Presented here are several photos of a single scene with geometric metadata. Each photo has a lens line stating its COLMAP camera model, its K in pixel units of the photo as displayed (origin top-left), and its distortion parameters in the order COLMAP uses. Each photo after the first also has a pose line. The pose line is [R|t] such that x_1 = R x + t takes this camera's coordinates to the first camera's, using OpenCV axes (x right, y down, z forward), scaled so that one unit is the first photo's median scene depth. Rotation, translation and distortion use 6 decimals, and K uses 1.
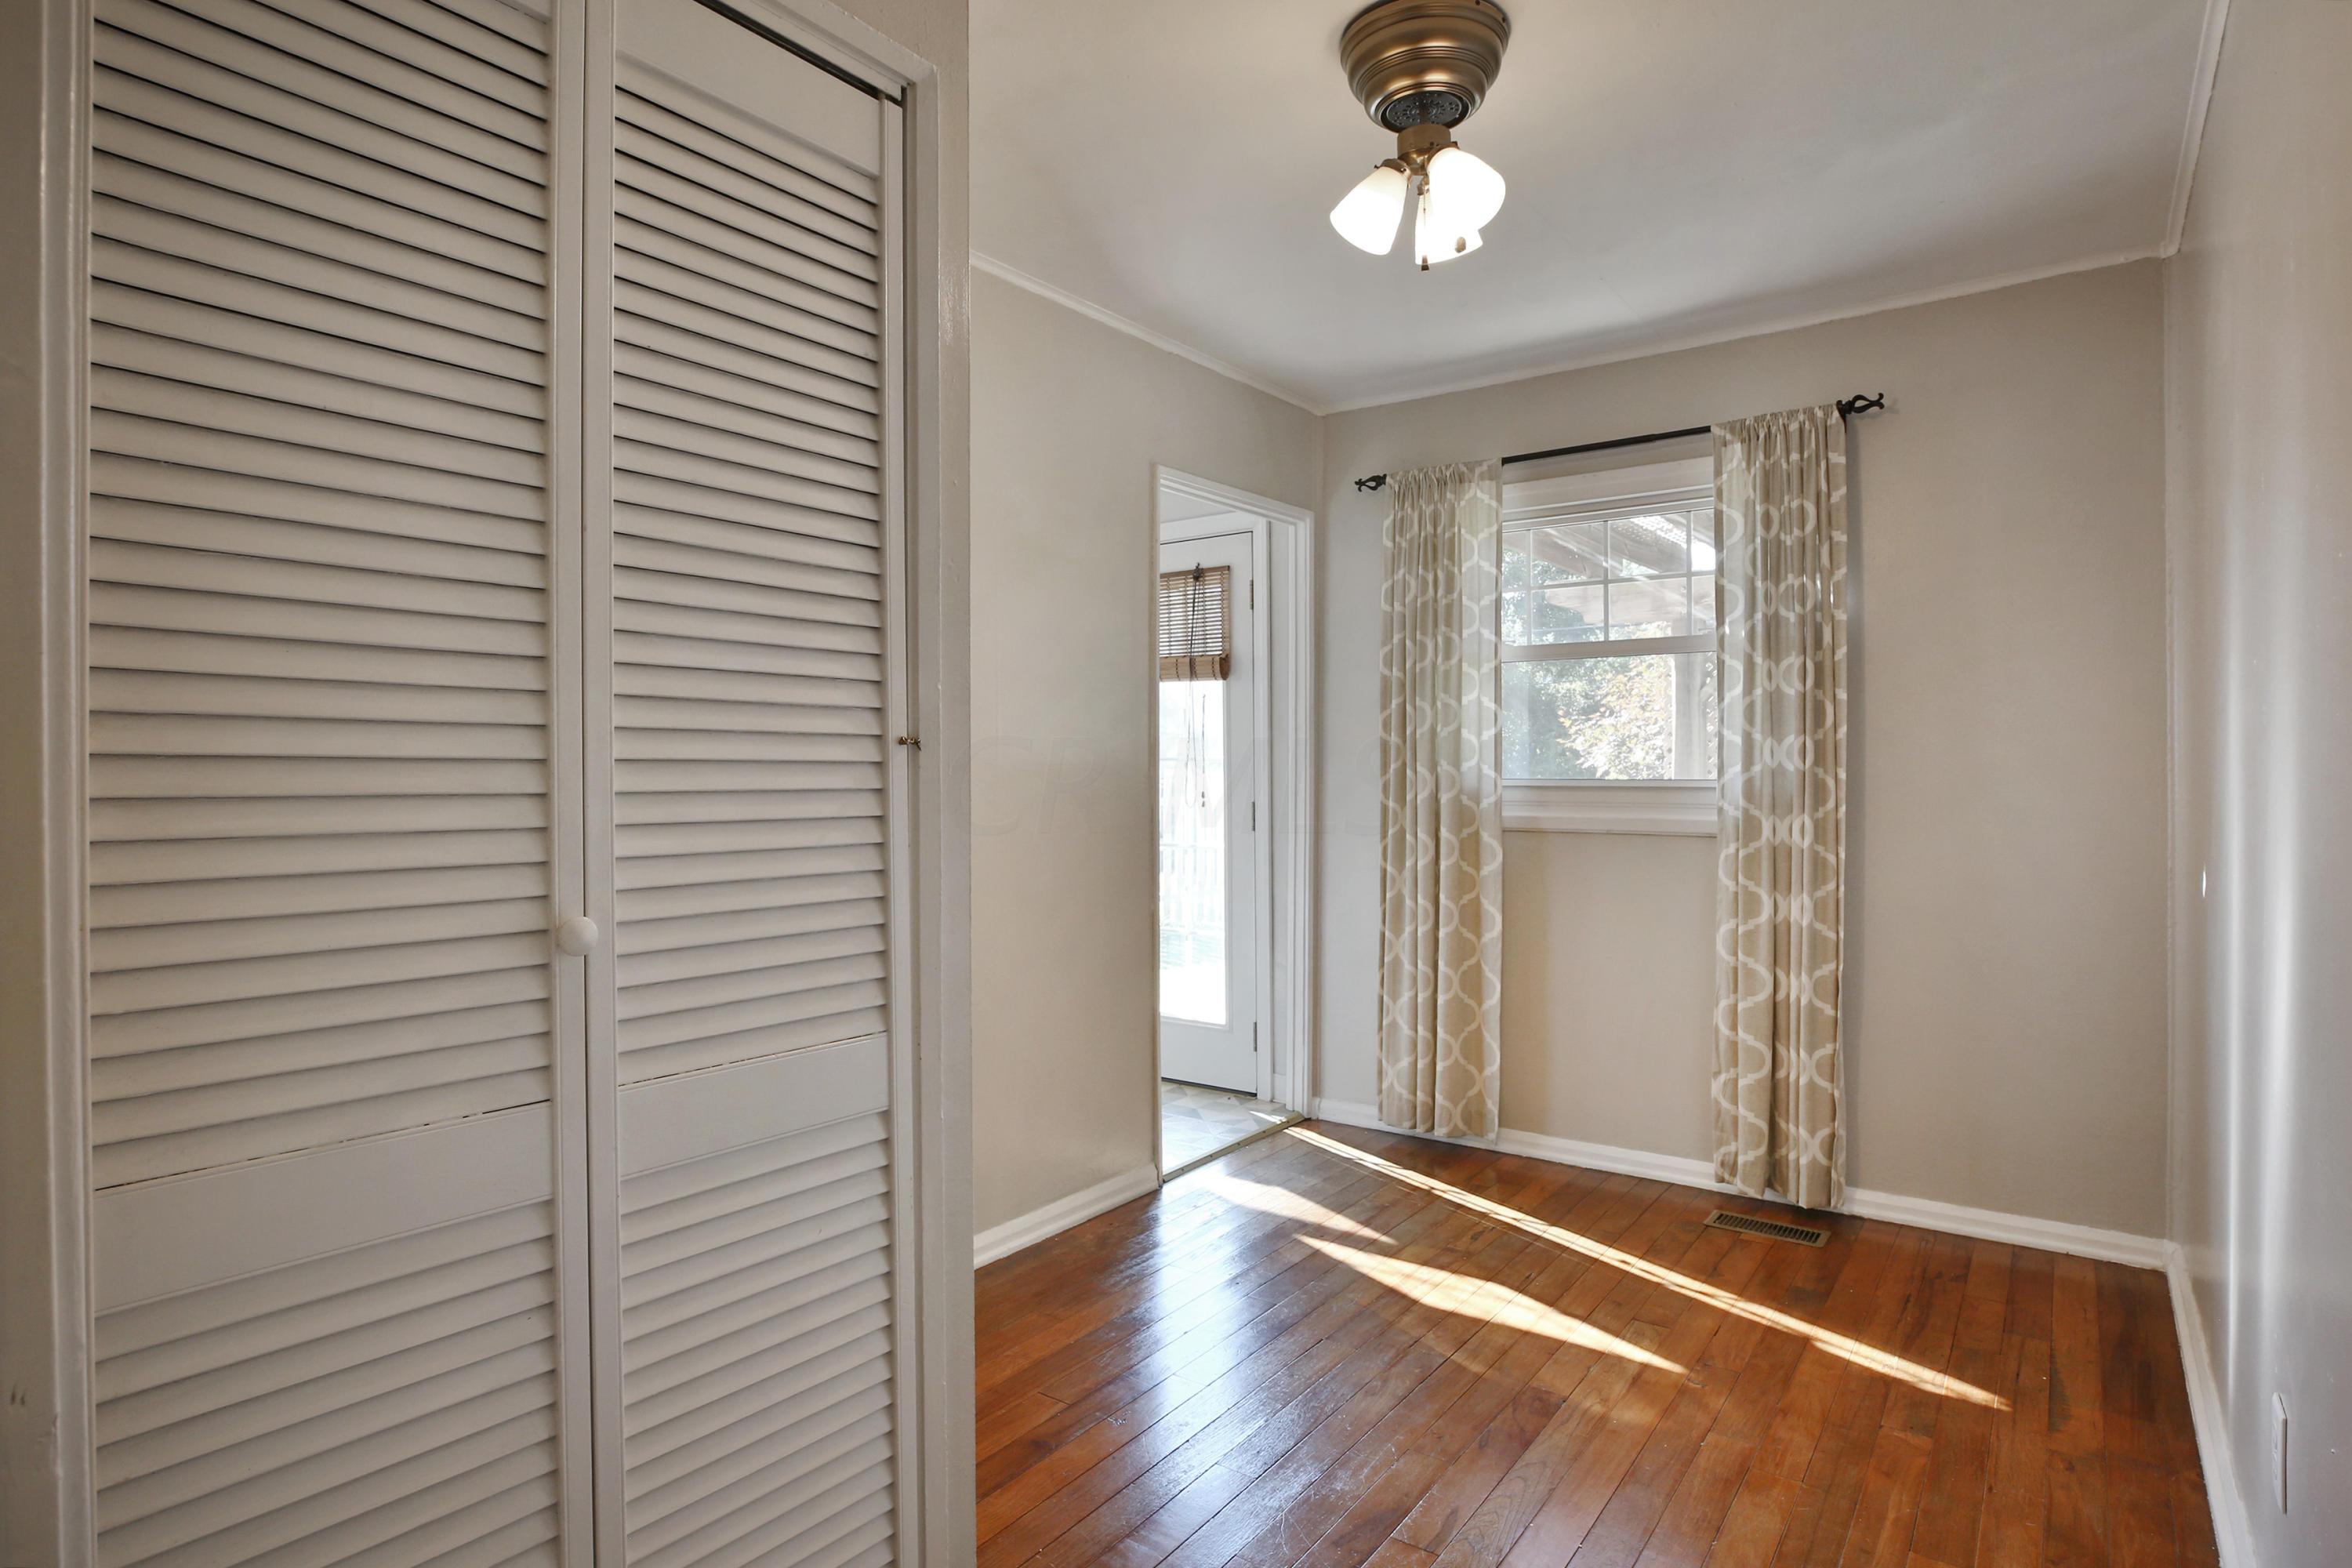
lens RADIAL K [[1212.2, 0, 1162.1], [0, 1212.2, 776.2], [0, 0, 1]] dist [-0.042598, 0.015393]
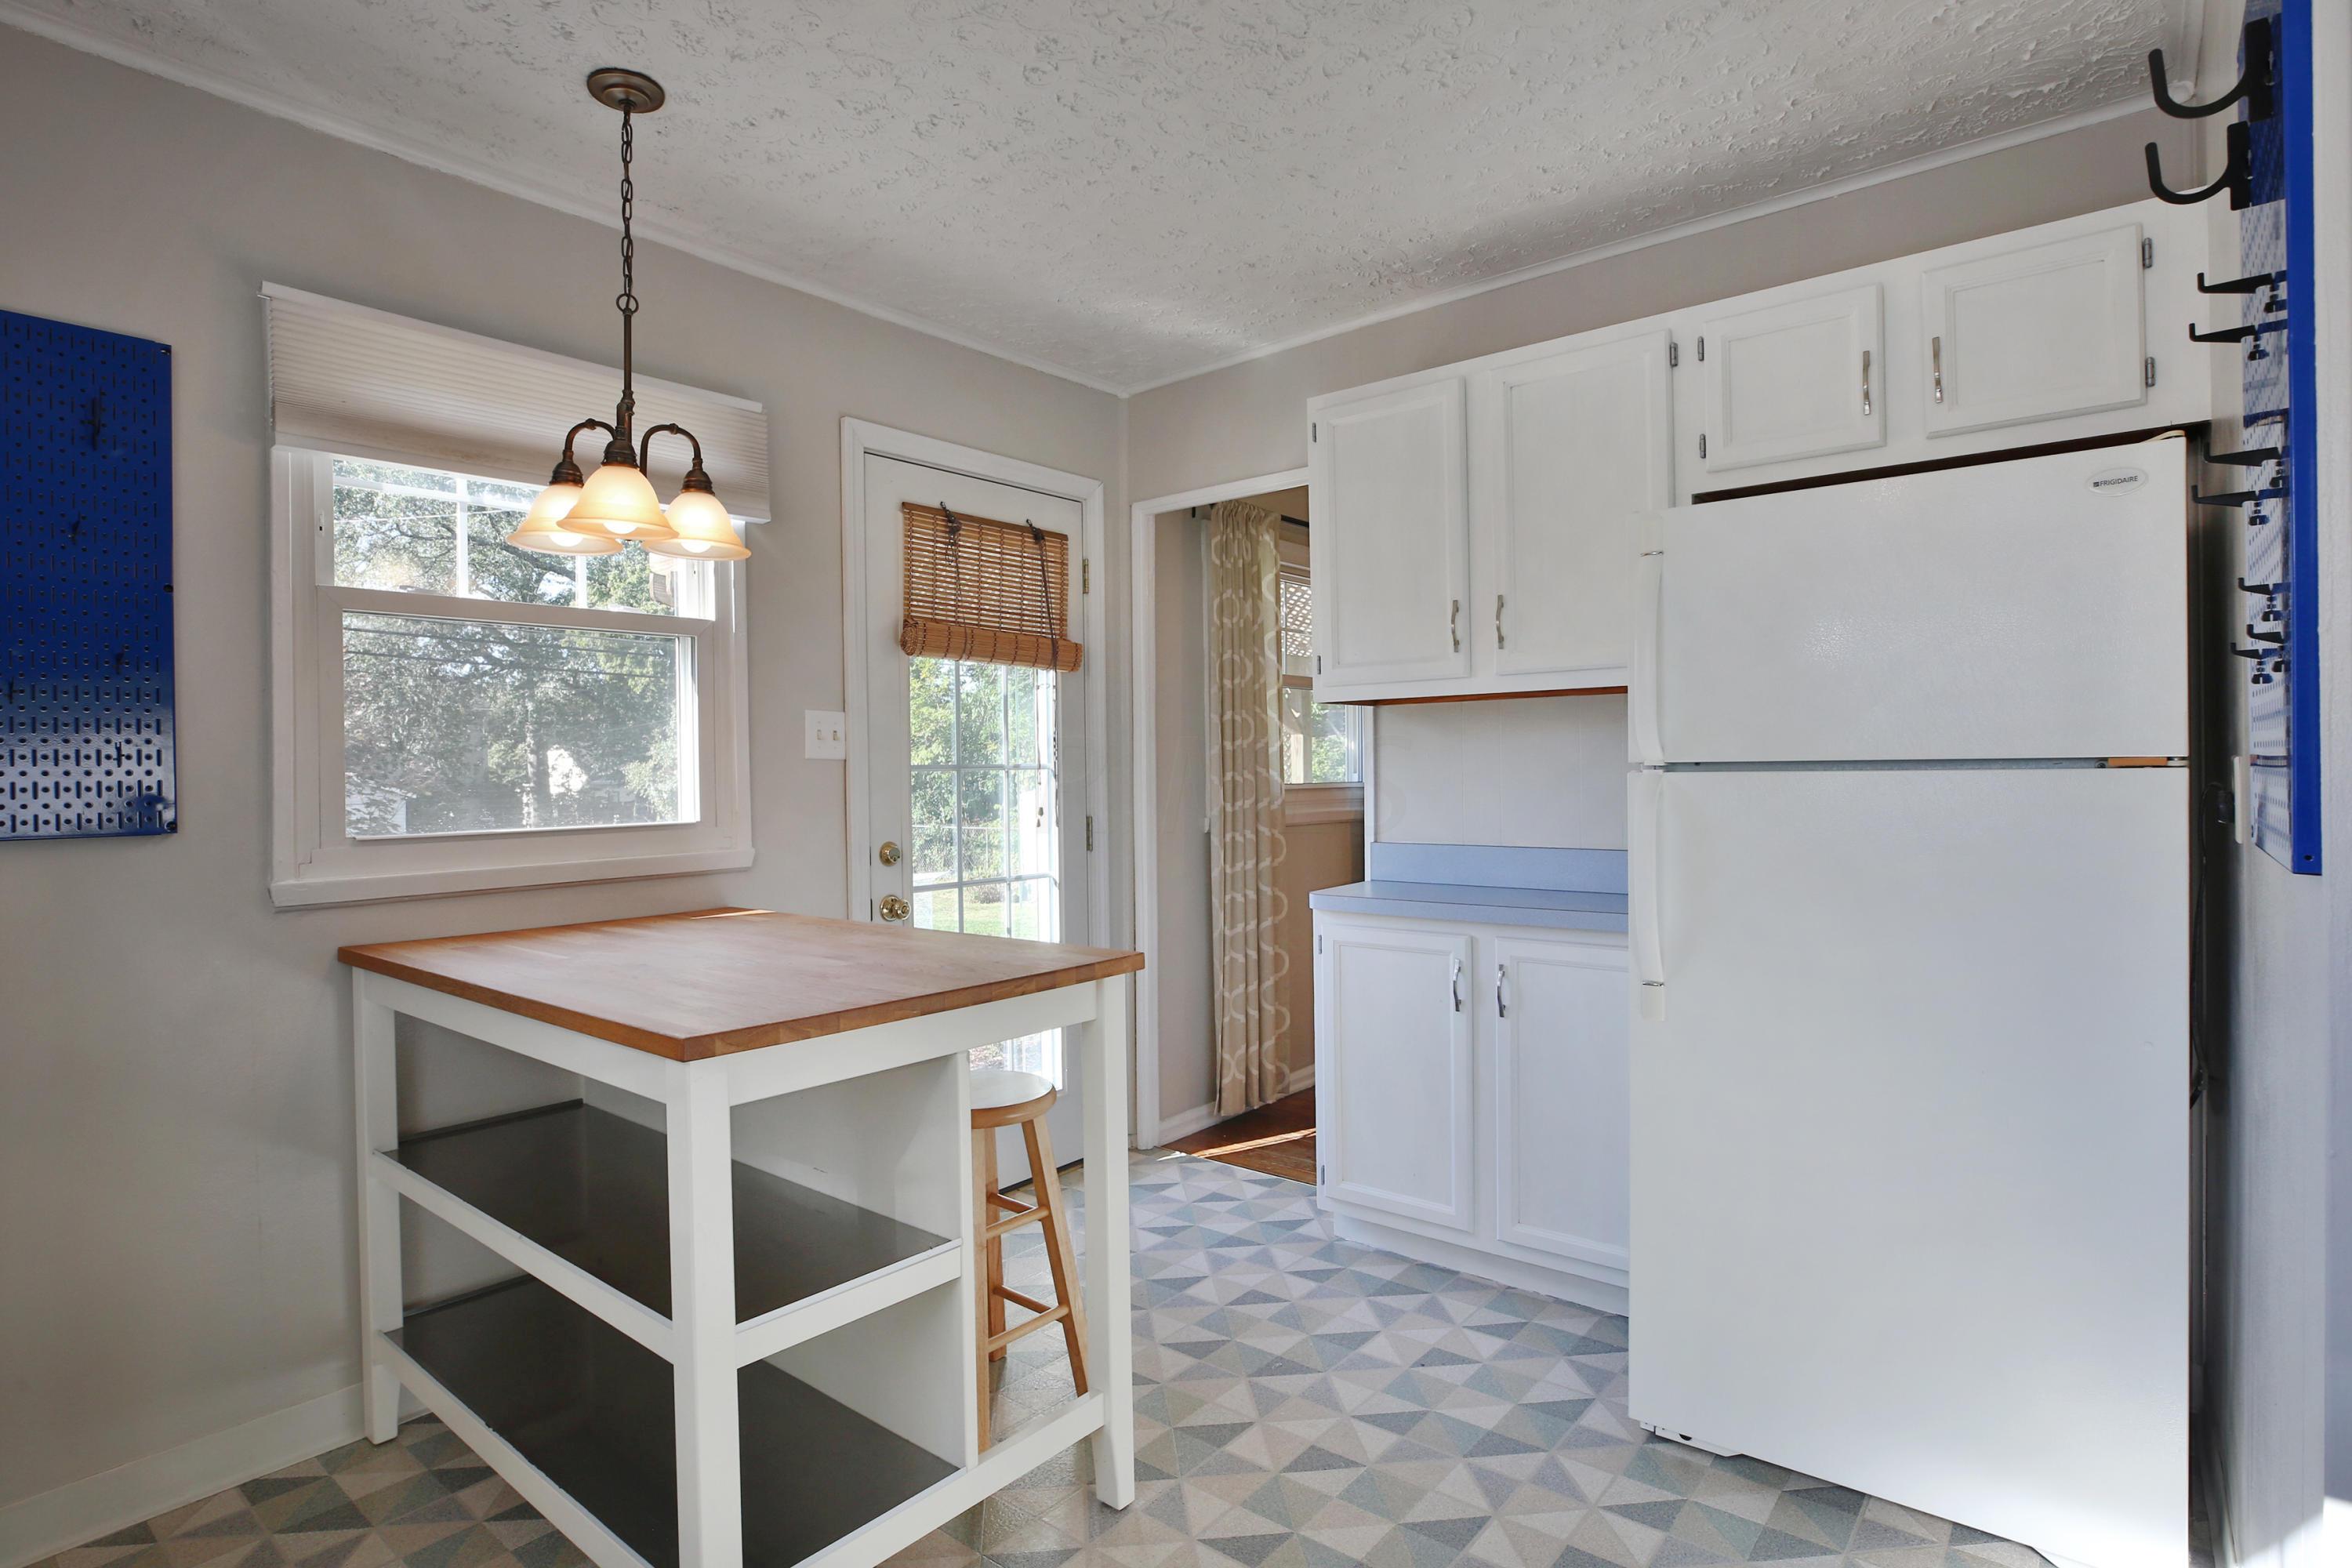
lens RADIAL K [[1189.3, 0, 1188.5], [0, 1189.3, 778.6], [0, 0, 1]] dist [-0.044994, 0.016568]
pose [[0.044750, -0.006845, 0.998975, -0.764219], [0.021147, 0.999759, 0.005903, -0.009715], [-0.998774, 0.020861, 0.044884, 0.891209]]
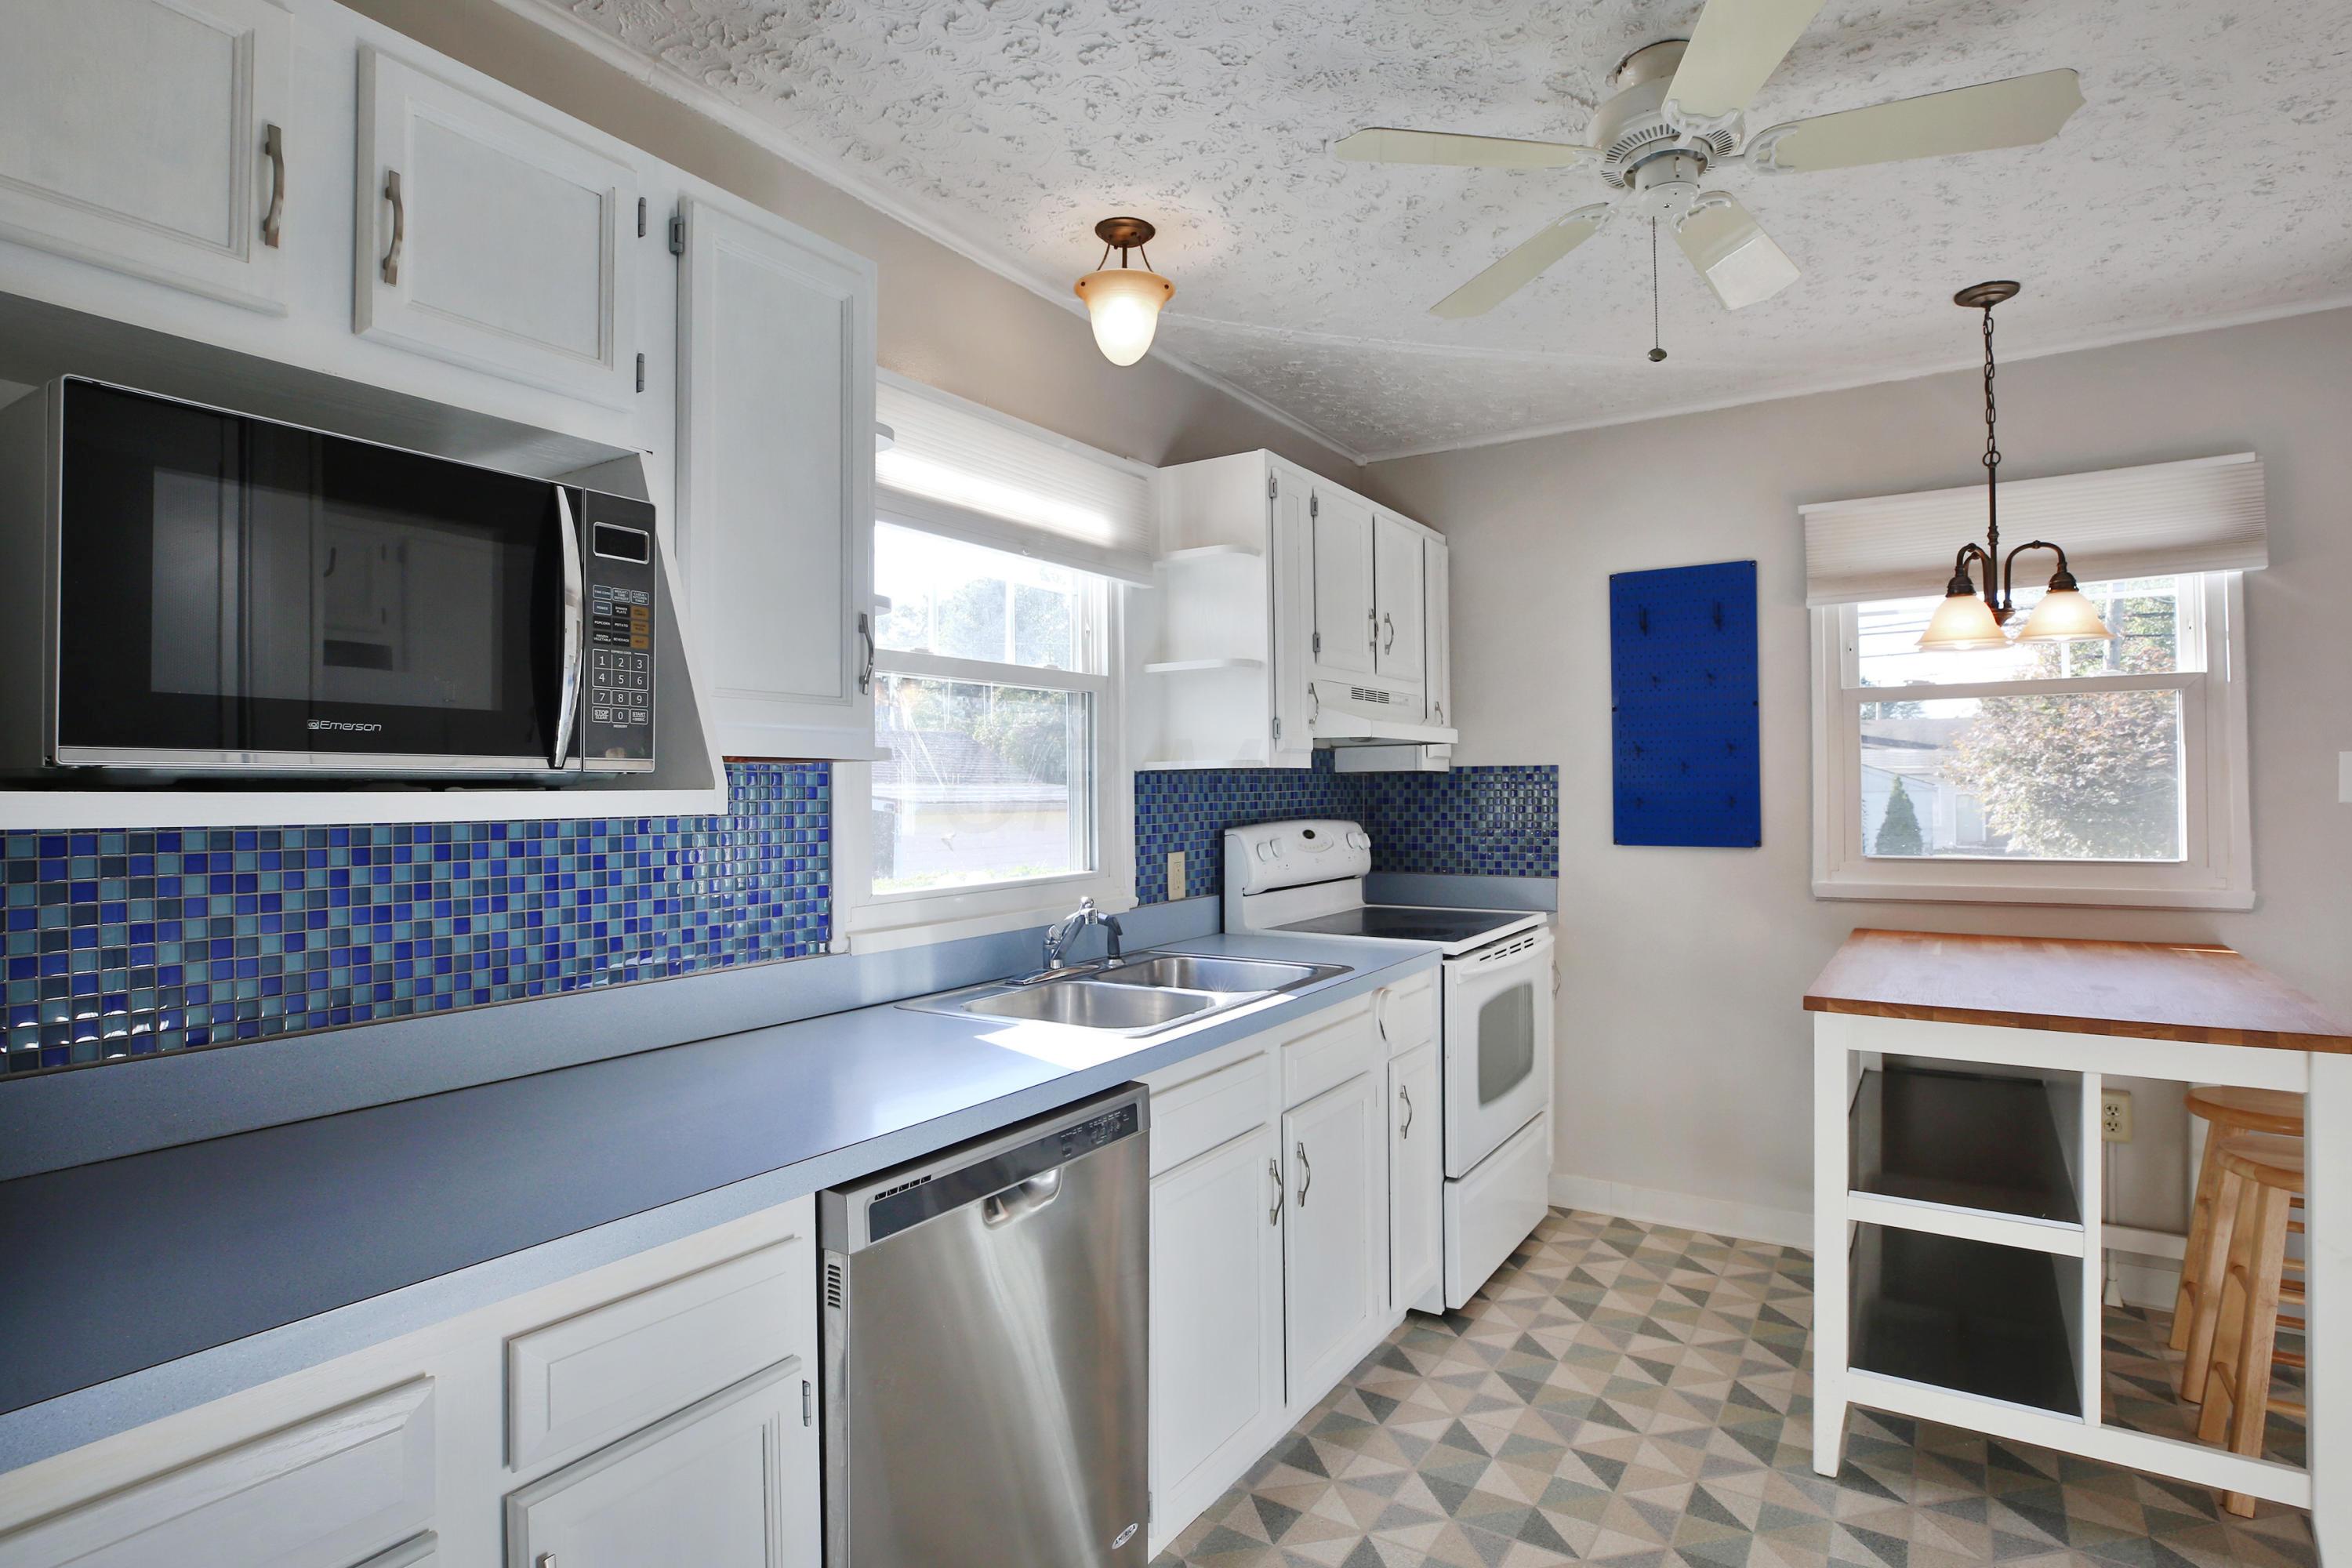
lens RADIAL K [[1212.2, 0, 1162.1], [0, 1212.2, 776.2], [0, 0, 1]] dist [-0.042598, 0.015393]
pose [[0.998184, -0.008700, 0.059606, -0.772258], [0.009641, 0.999833, -0.015520, -0.031575], [-0.059461, 0.016067, 0.998101, 0.547933]]
